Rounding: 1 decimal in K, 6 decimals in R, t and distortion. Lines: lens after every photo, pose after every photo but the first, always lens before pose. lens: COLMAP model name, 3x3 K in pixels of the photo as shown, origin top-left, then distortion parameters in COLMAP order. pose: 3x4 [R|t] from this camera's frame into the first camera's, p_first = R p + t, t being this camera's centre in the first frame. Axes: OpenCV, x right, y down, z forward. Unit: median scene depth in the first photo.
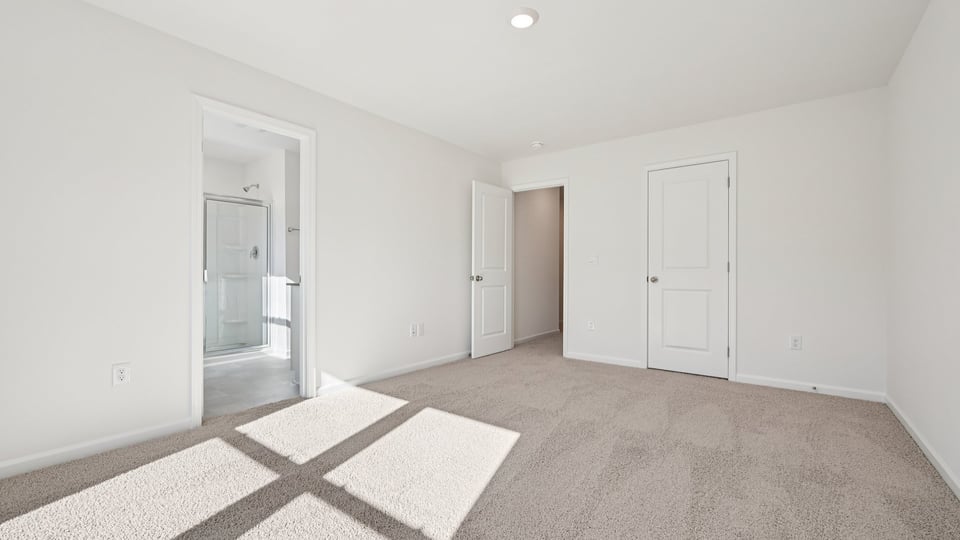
lens RADIAL K [[410.8, 0, 461.1], [0, 410.8, 268.7], [0, 0, 1]] dist [-0.000872, -0.000096]
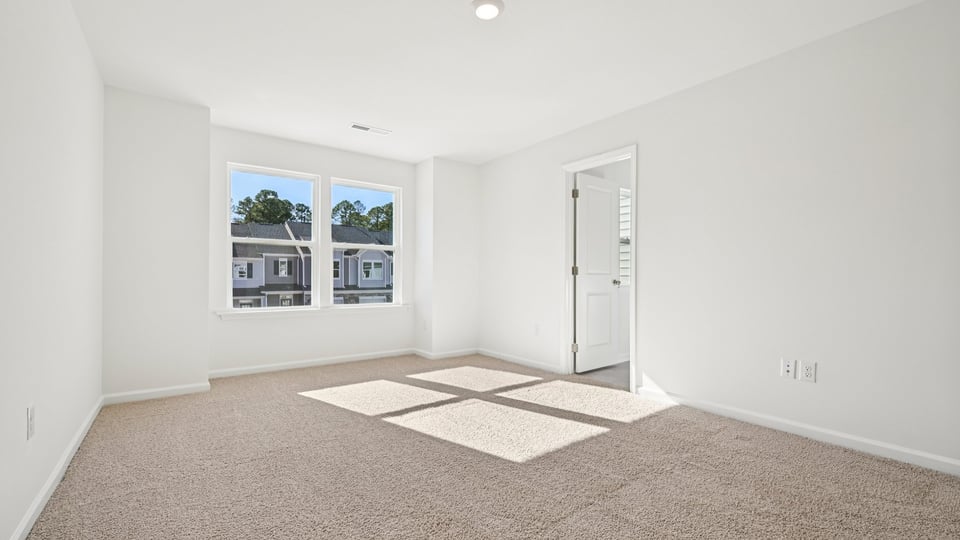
lens RADIAL K [[398.5, 0, 480.0], [0, 398.5, 270.0], [0, 0, 1]] dist [-0.001034, -0.000236]
pose [[-0.235954, -0.018966, -0.971579, 0.768372], [0.005109, 0.999771, -0.020757, 0.011026], [0.971751, -0.009861, -0.235803, 0.873572]]
